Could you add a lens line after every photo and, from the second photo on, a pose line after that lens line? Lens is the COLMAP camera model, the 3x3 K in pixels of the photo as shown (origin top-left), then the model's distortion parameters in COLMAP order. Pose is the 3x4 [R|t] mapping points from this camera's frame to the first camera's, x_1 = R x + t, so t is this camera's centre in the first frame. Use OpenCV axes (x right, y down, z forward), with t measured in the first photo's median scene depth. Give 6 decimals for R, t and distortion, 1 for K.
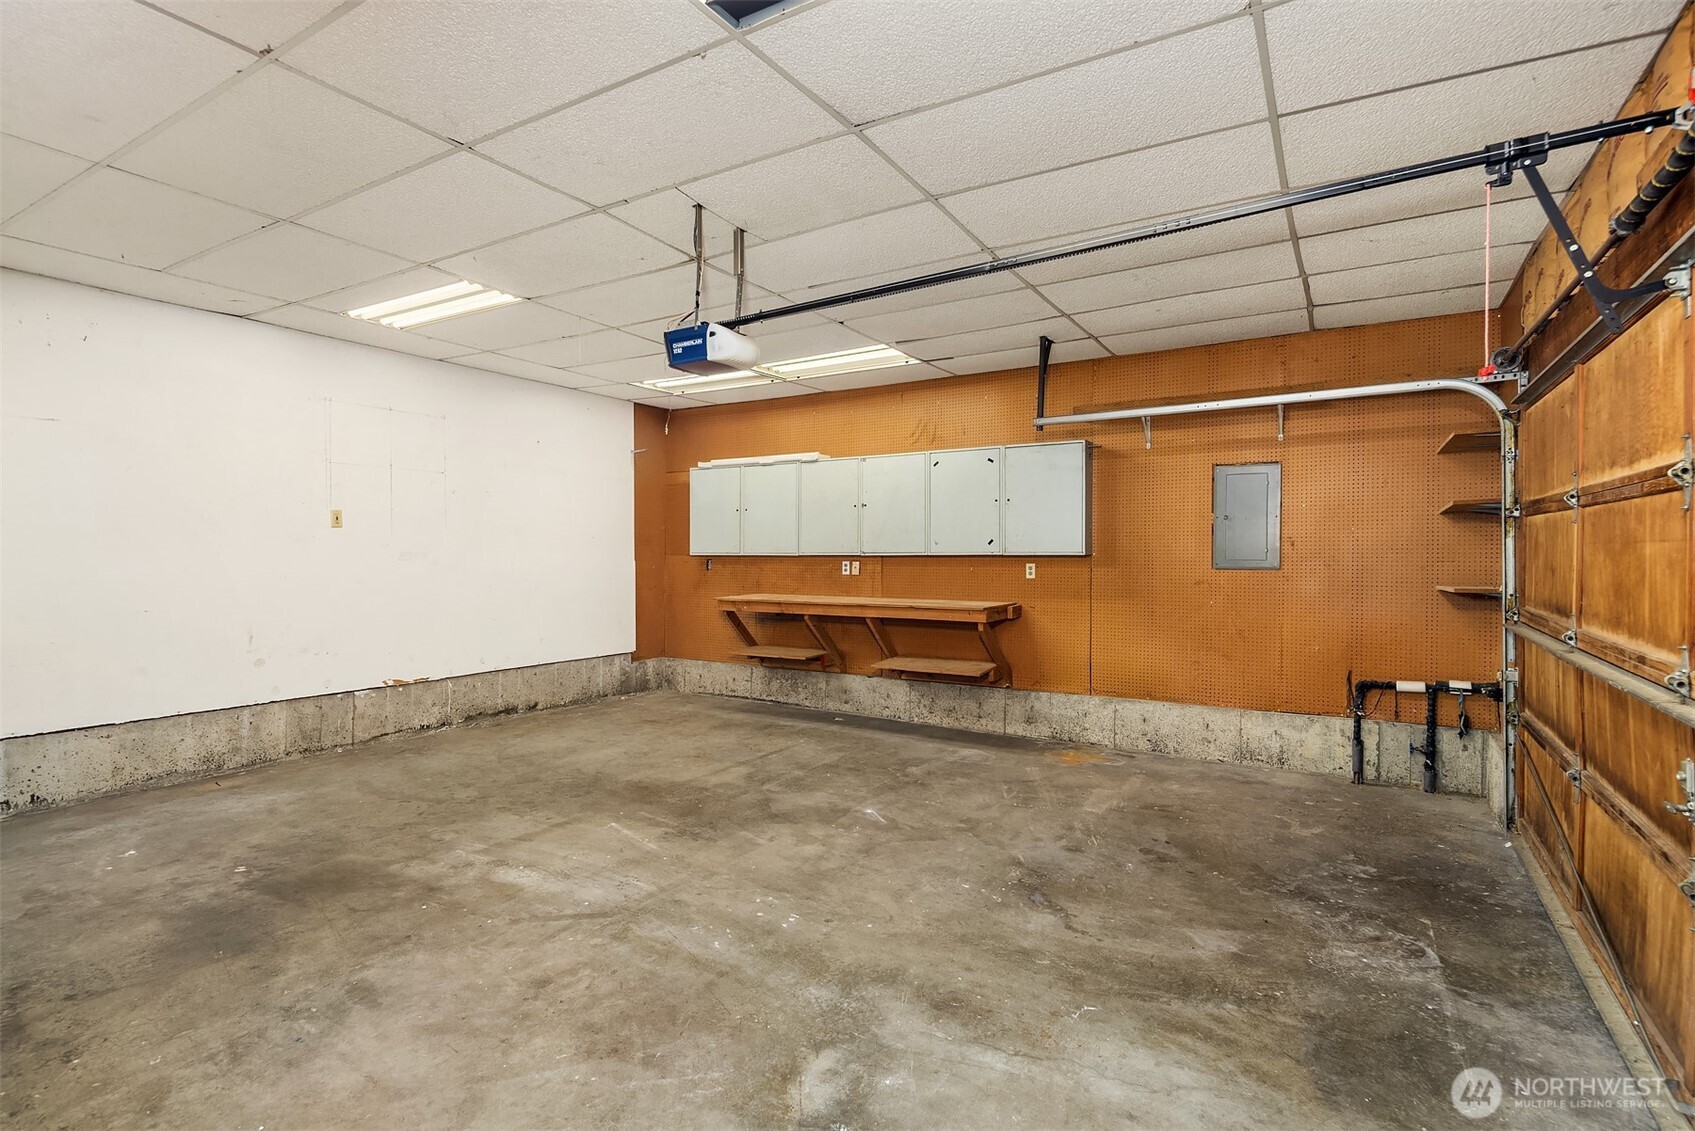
lens RADIAL K [[827.3, 0, 849.8], [0, 827.3, 556.0], [0, 0, 1]] dist [0.007088, -0.004746]
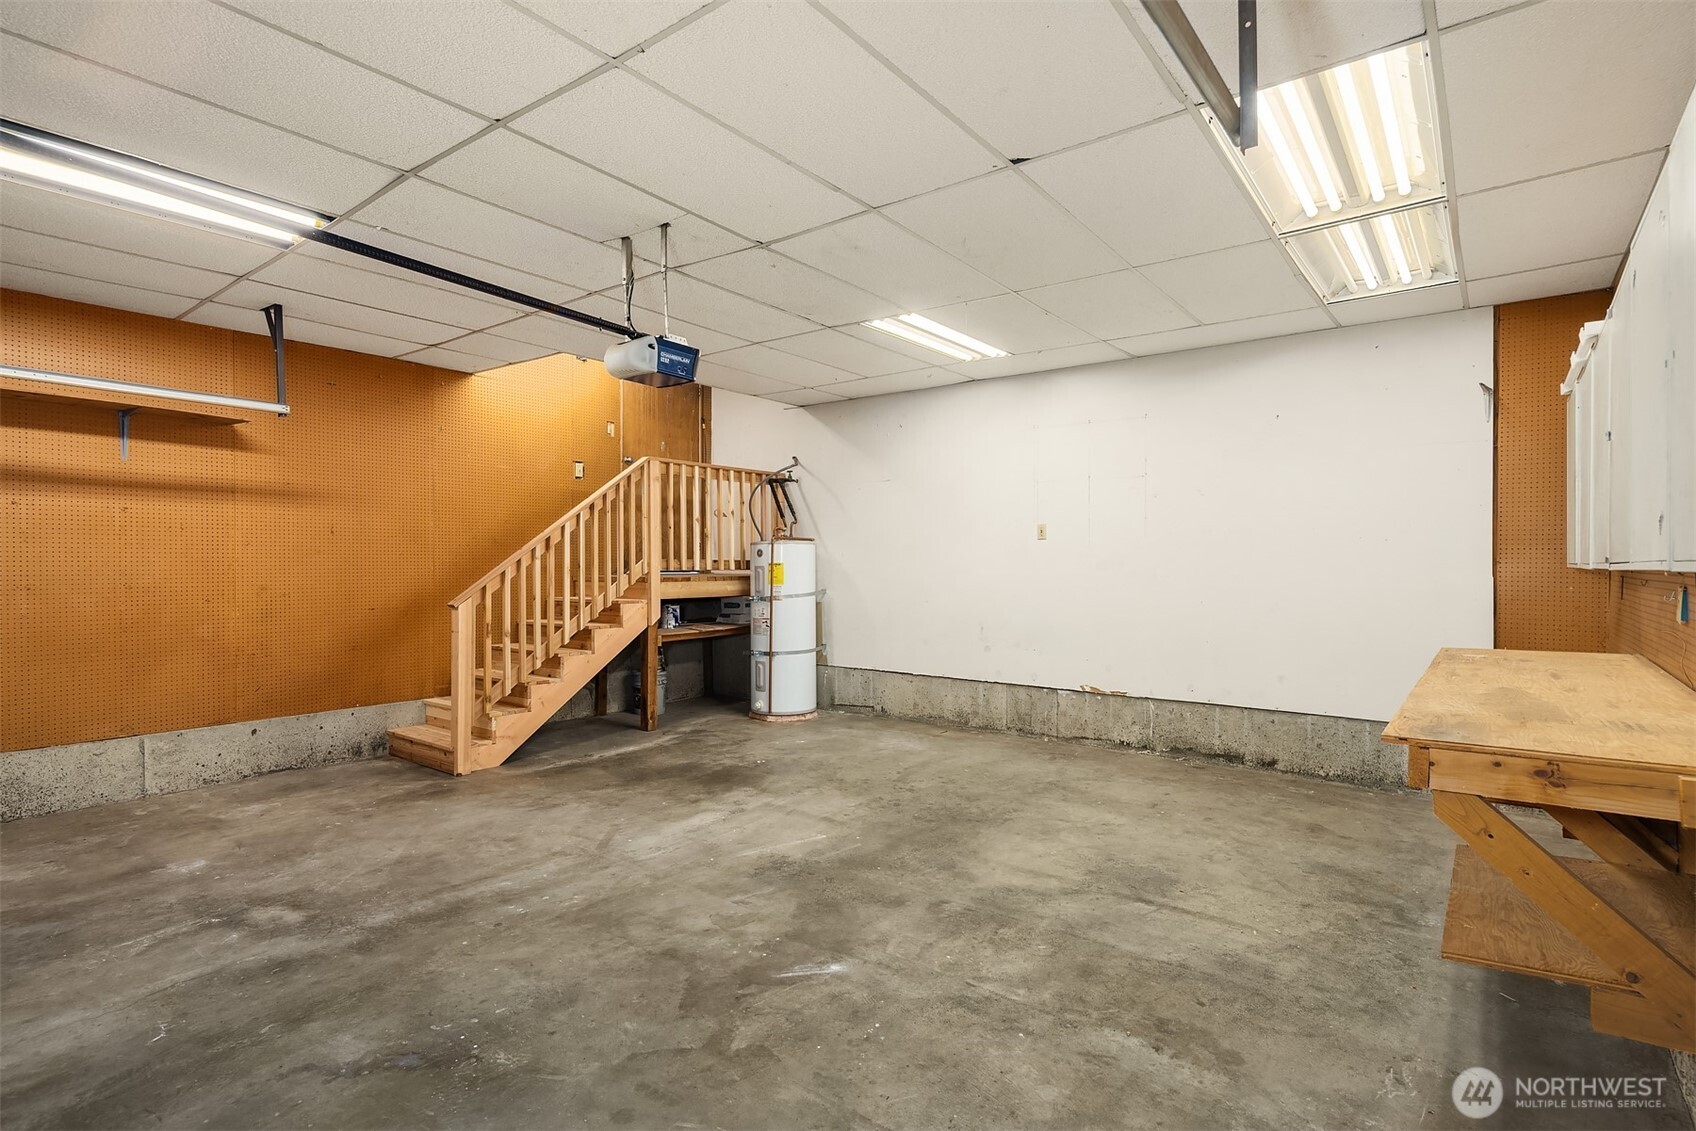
lens RADIAL K [[827.8, 0, 854.3], [0, 827.8, 567.3], [0, 0, 1]] dist [0.007088, -0.004746]
pose [[-0.111436, 0.006818, -0.993748, 0.733666], [-0.006164, 0.999952, 0.007552, -0.005710], [0.993753, 0.006967, -0.111388, 1.215435]]
